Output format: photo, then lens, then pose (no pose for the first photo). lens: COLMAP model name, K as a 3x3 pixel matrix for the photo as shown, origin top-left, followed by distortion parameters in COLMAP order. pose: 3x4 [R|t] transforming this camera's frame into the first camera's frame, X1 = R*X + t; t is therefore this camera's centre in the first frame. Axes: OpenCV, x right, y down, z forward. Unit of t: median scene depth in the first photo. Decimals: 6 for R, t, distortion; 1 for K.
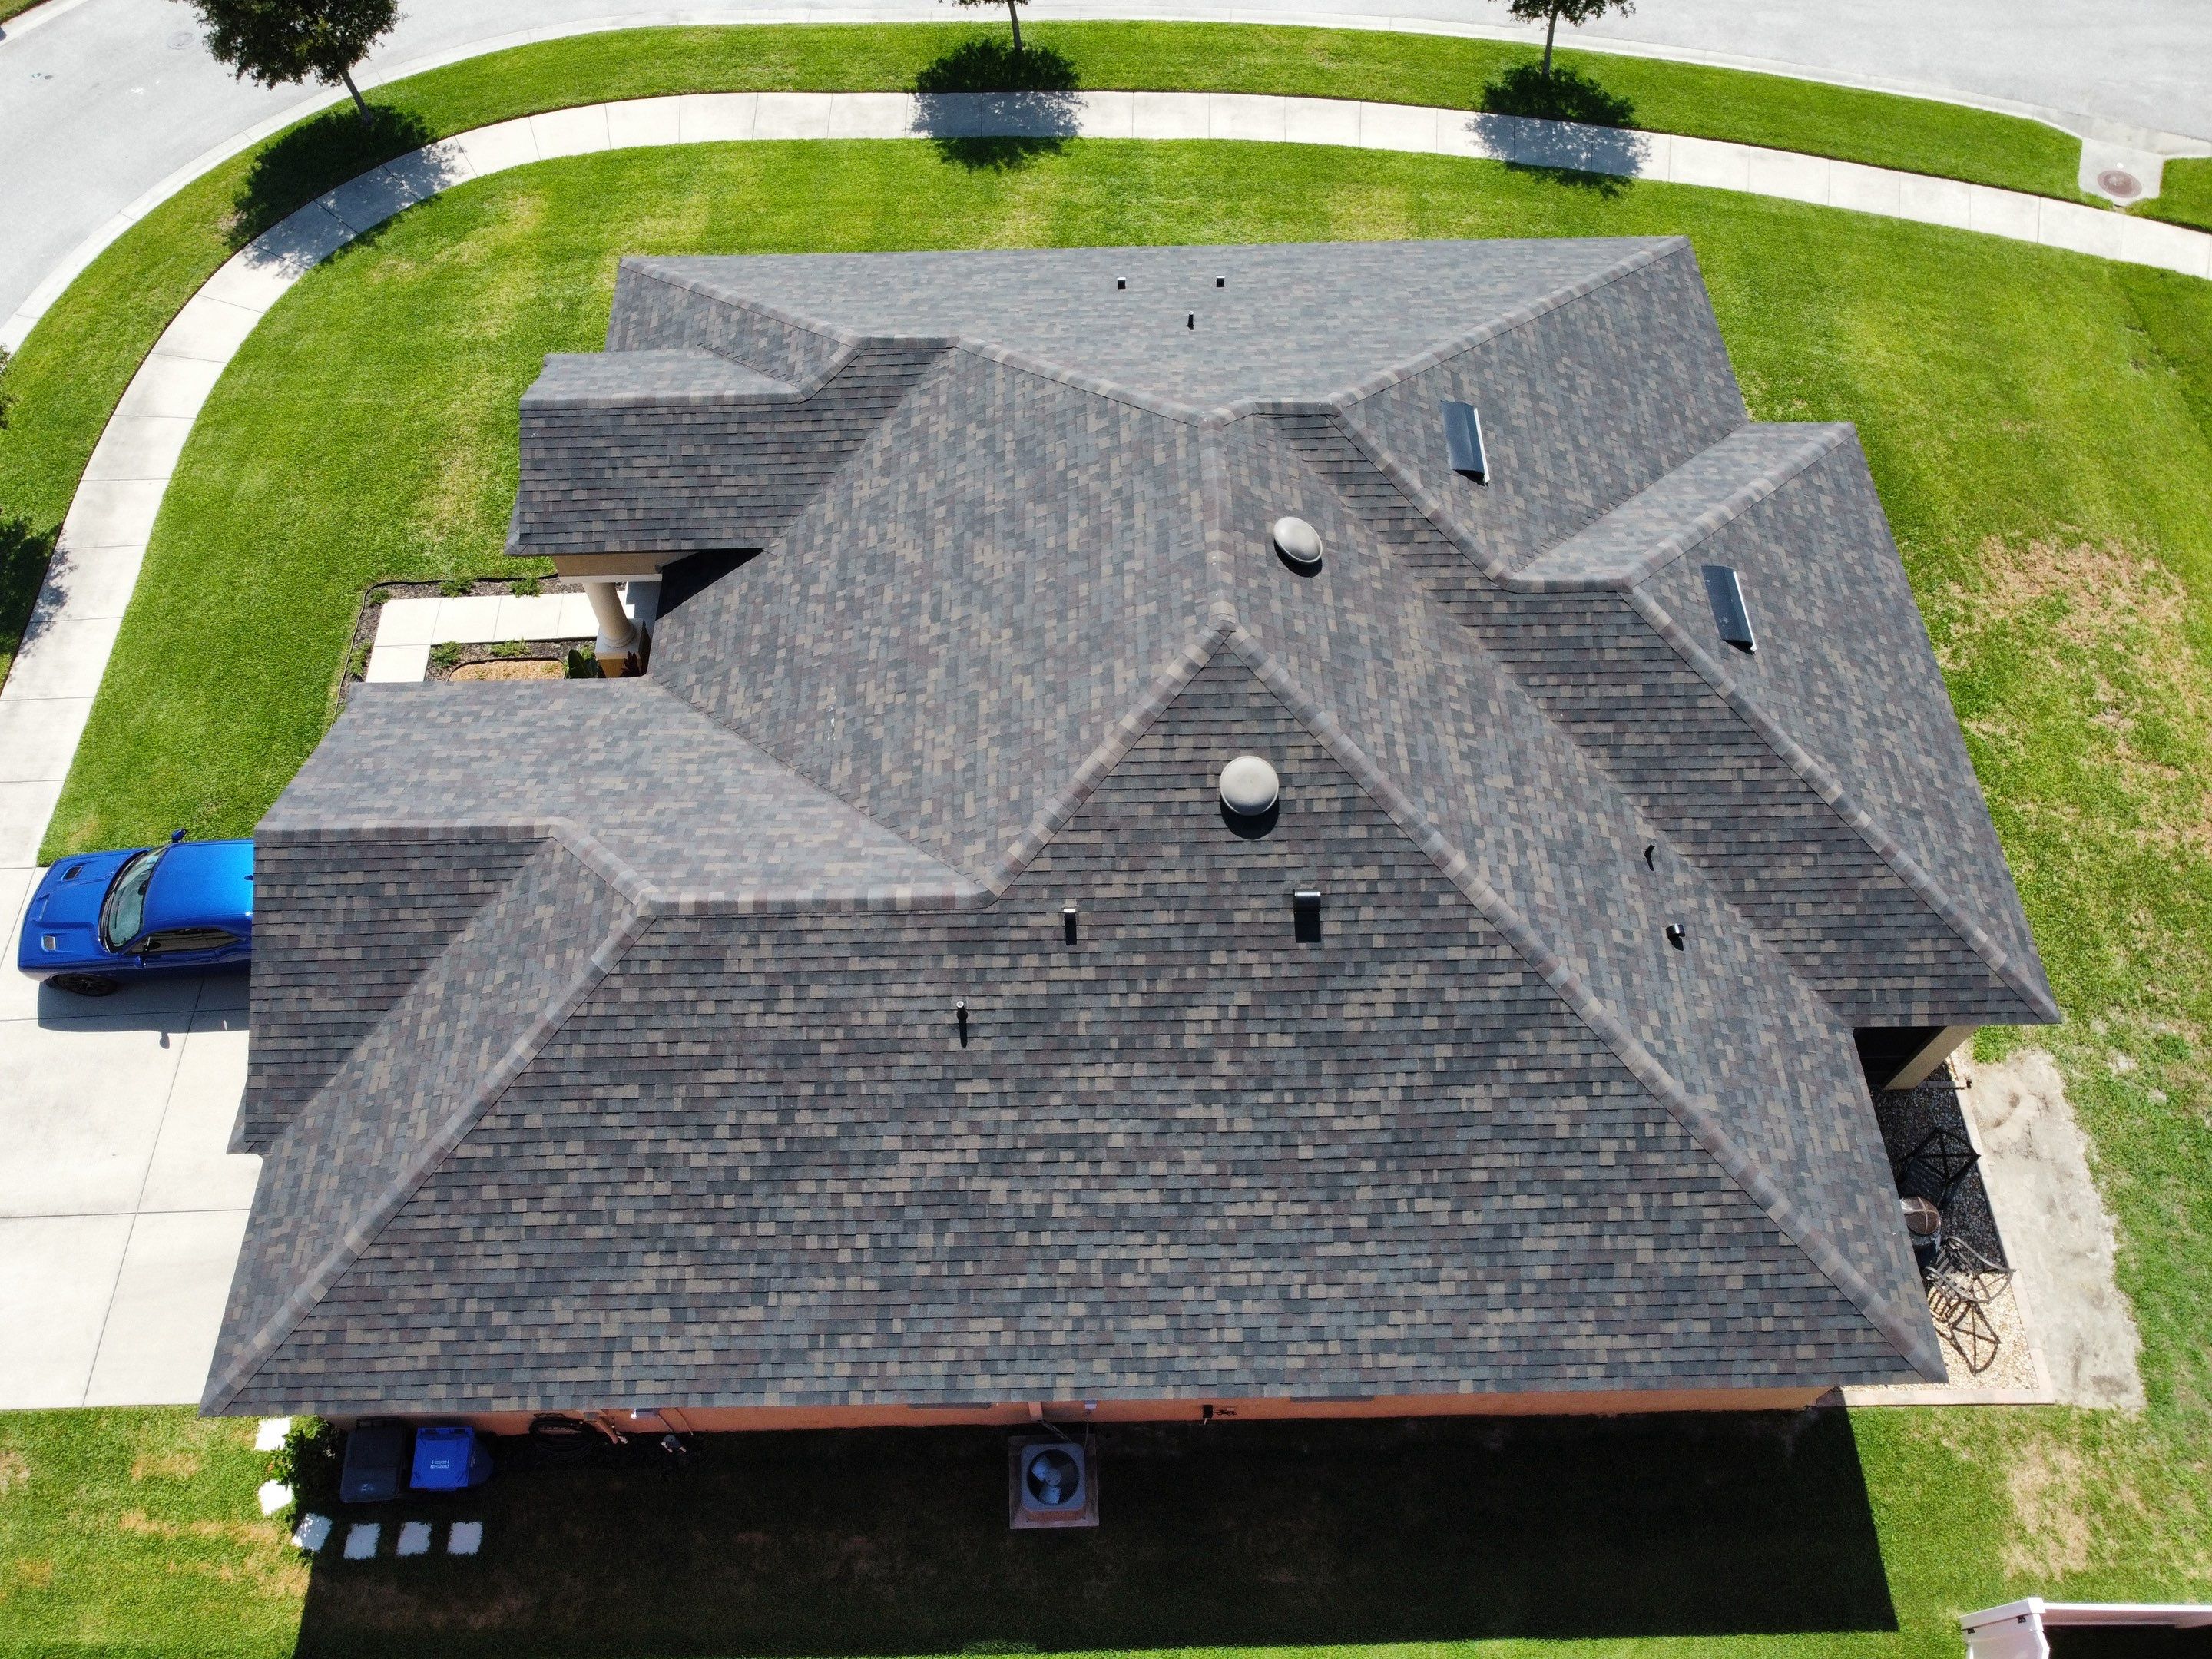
lens RADIAL K [[1660.5, 0, 1077.5], [0, 1660.5, 821.7], [0, 0, 1]] dist [0.001863, -0.007148]
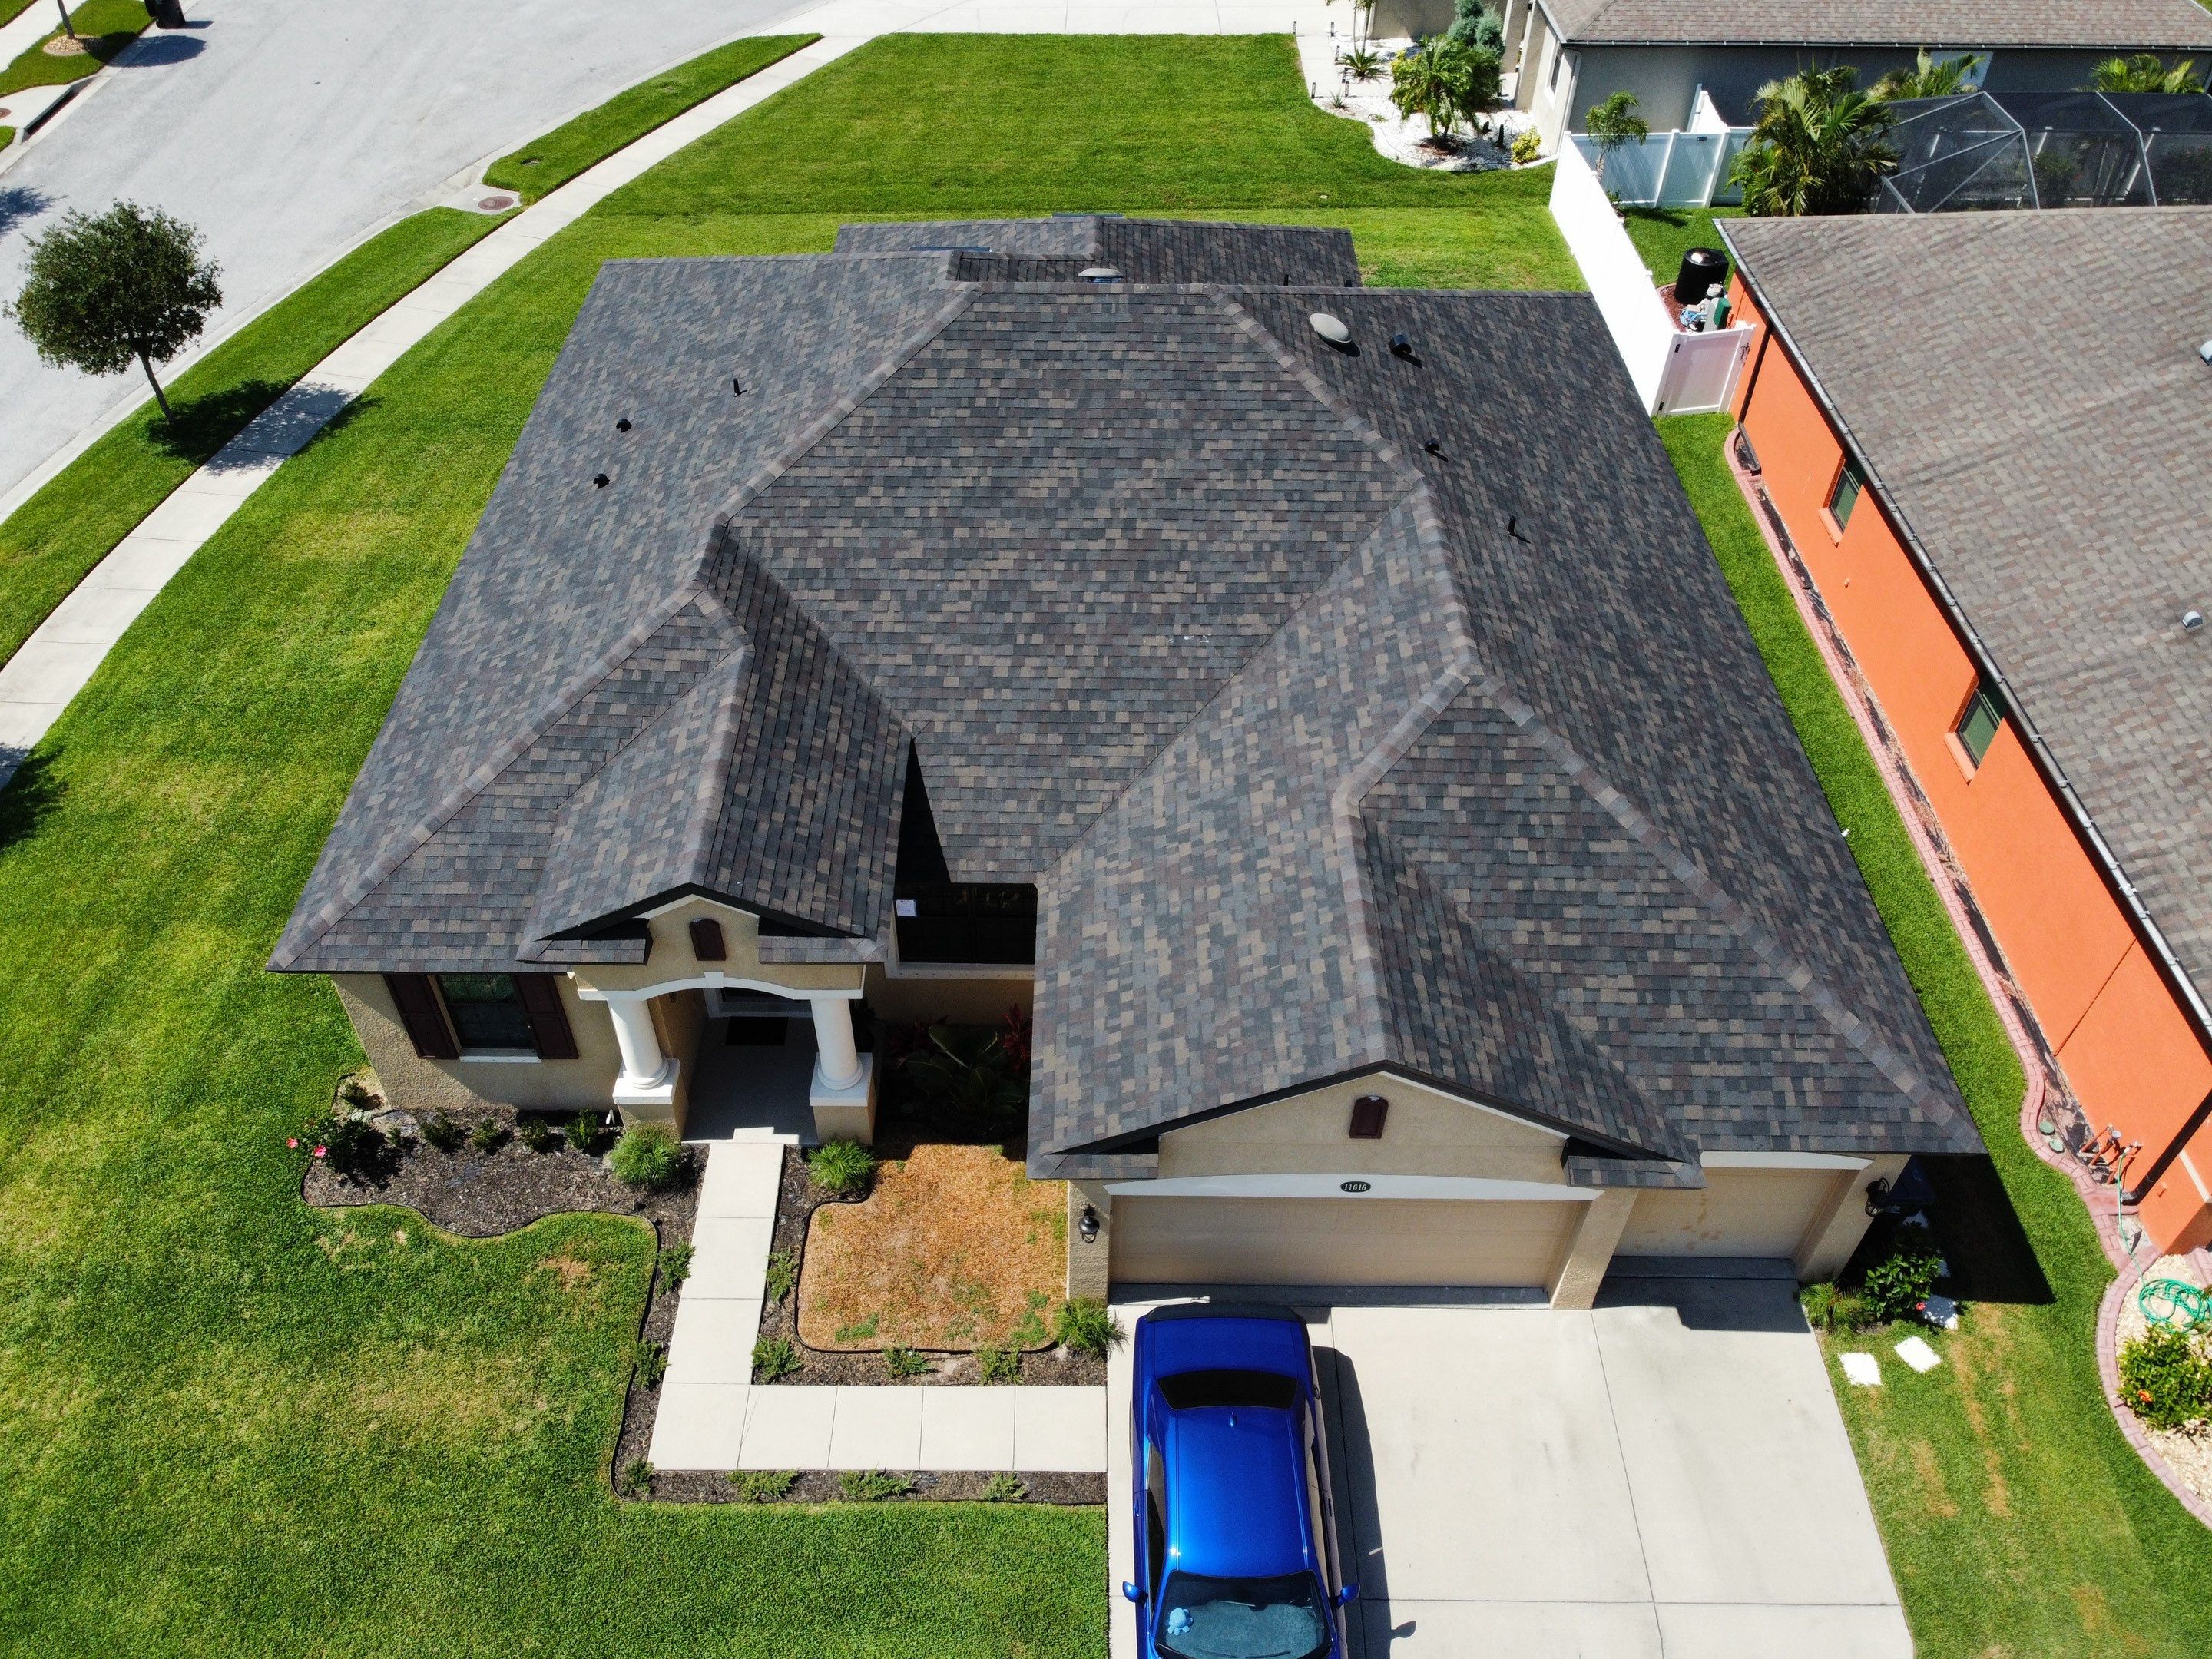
lens RADIAL K [[1674.7, 0, 1076.5], [0, 1674.7, 813.7], [0, 0, 1]] dist [-0.002236, -0.010585]
pose [[0.024178, -0.679746, 0.733049, -0.972357], [0.852891, 0.396556, 0.339590, -0.423230], [-0.521530, 0.617000, 0.589337, 0.520488]]
